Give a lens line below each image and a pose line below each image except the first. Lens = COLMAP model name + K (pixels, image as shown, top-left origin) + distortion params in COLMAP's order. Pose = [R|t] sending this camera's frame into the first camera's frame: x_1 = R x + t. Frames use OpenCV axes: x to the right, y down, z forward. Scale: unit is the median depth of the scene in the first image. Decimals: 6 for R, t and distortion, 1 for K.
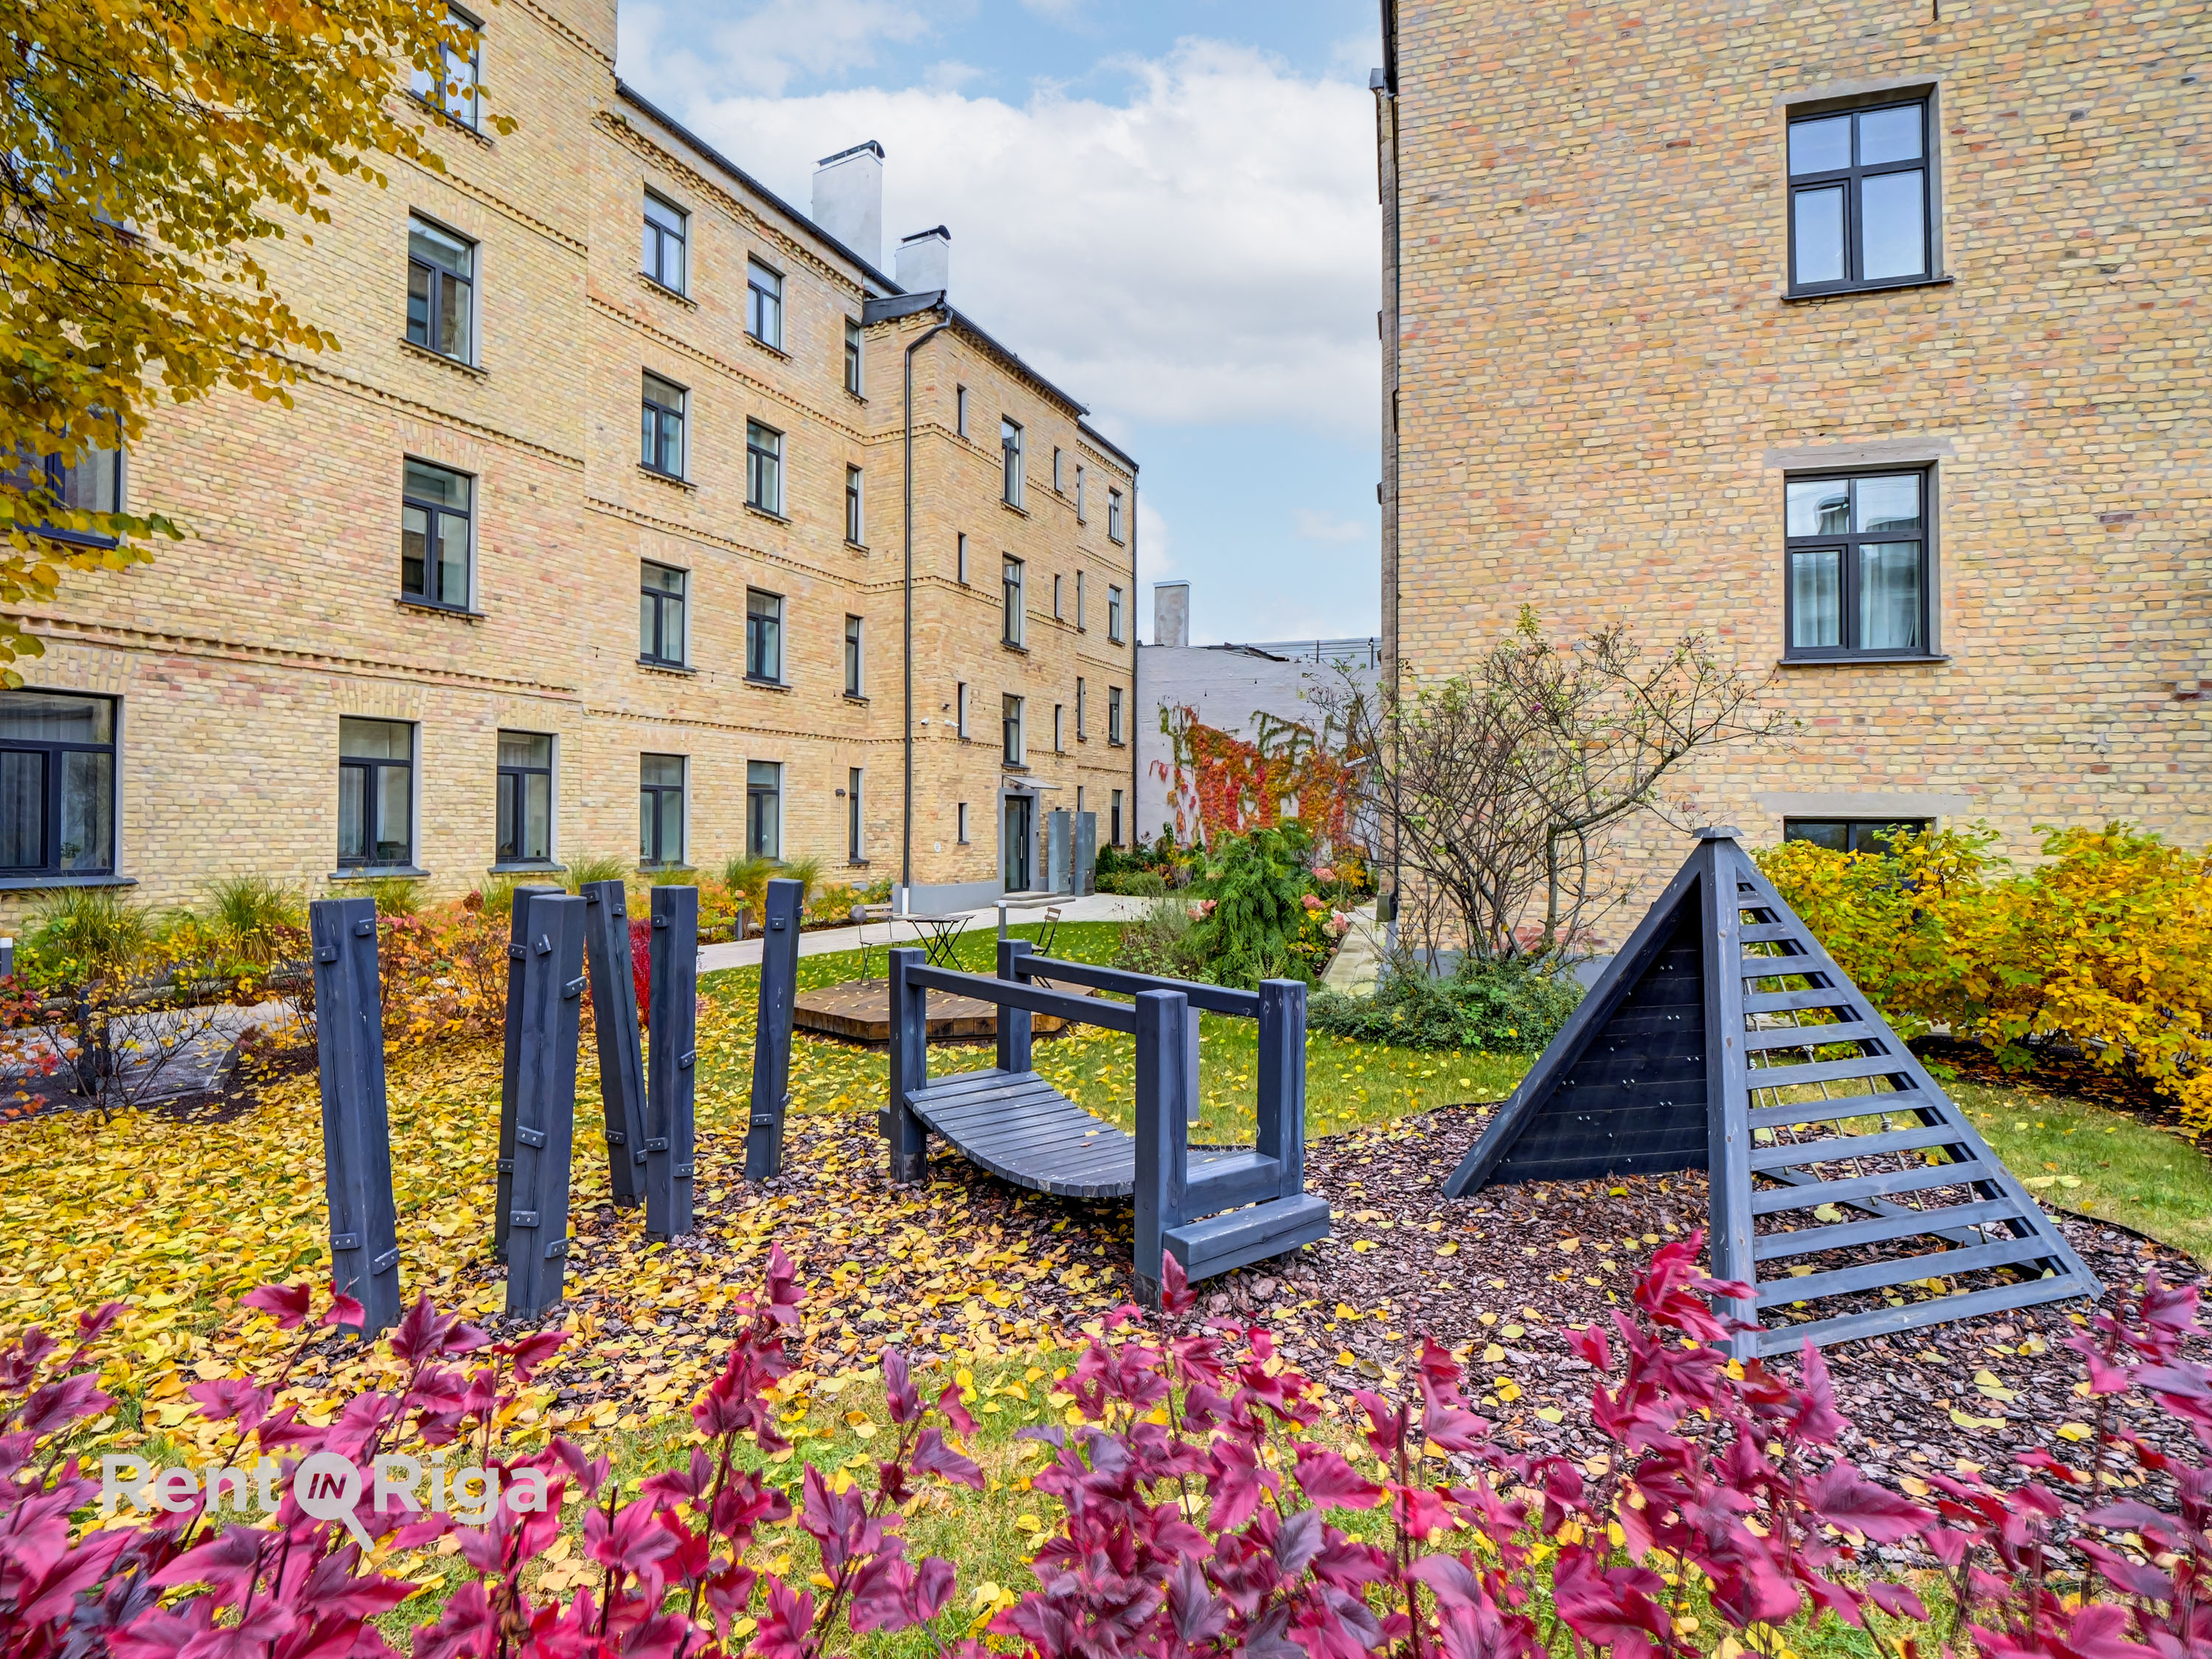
lens RADIAL K [[1012.5, 0, 1101.0], [0, 1012.5, 824.5], [0, 0, 1]] dist [-0.001785, -0.000020]
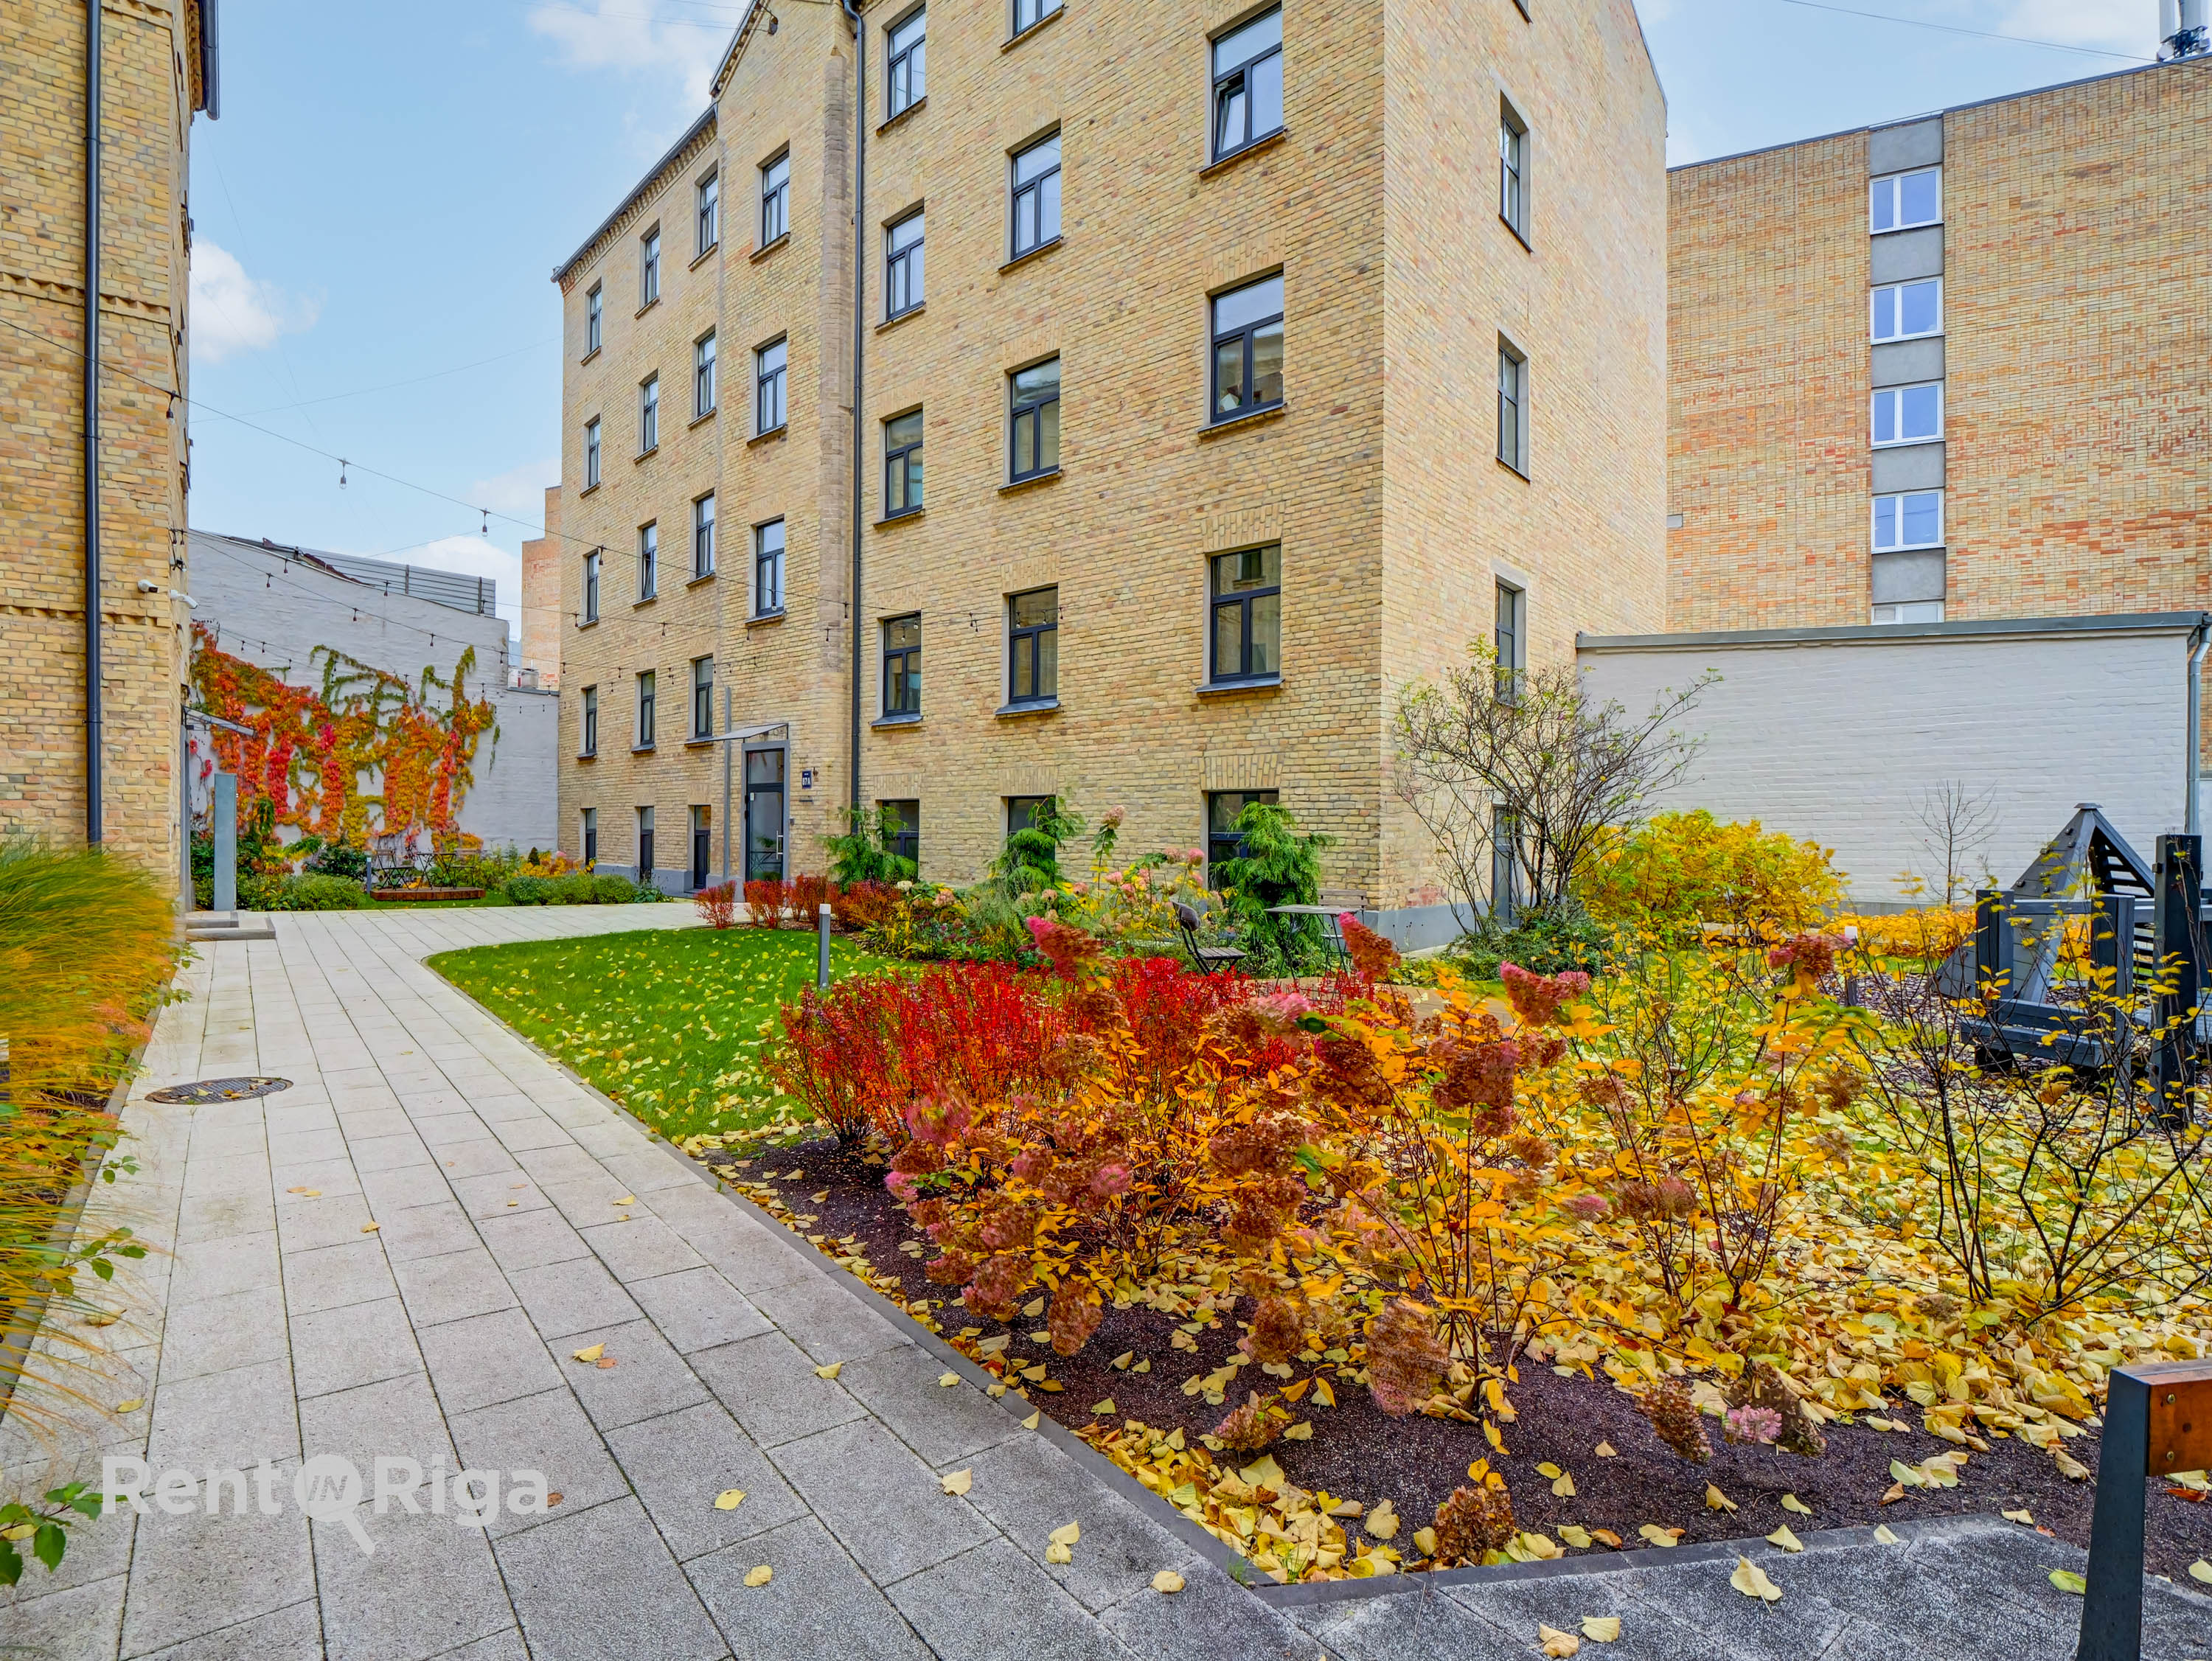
lens RADIAL K [[1012.5, 0, 1104.0], [0, 1012.5, 834.2], [0, 0, 1]] dist [-0.001785, -0.000020]
pose [[0.480751, -0.003691, 0.876849, -0.205061], [-0.011629, 0.999876, 0.010585, 0.006436], [-0.876780, -0.015285, 0.480648, 0.173051]]
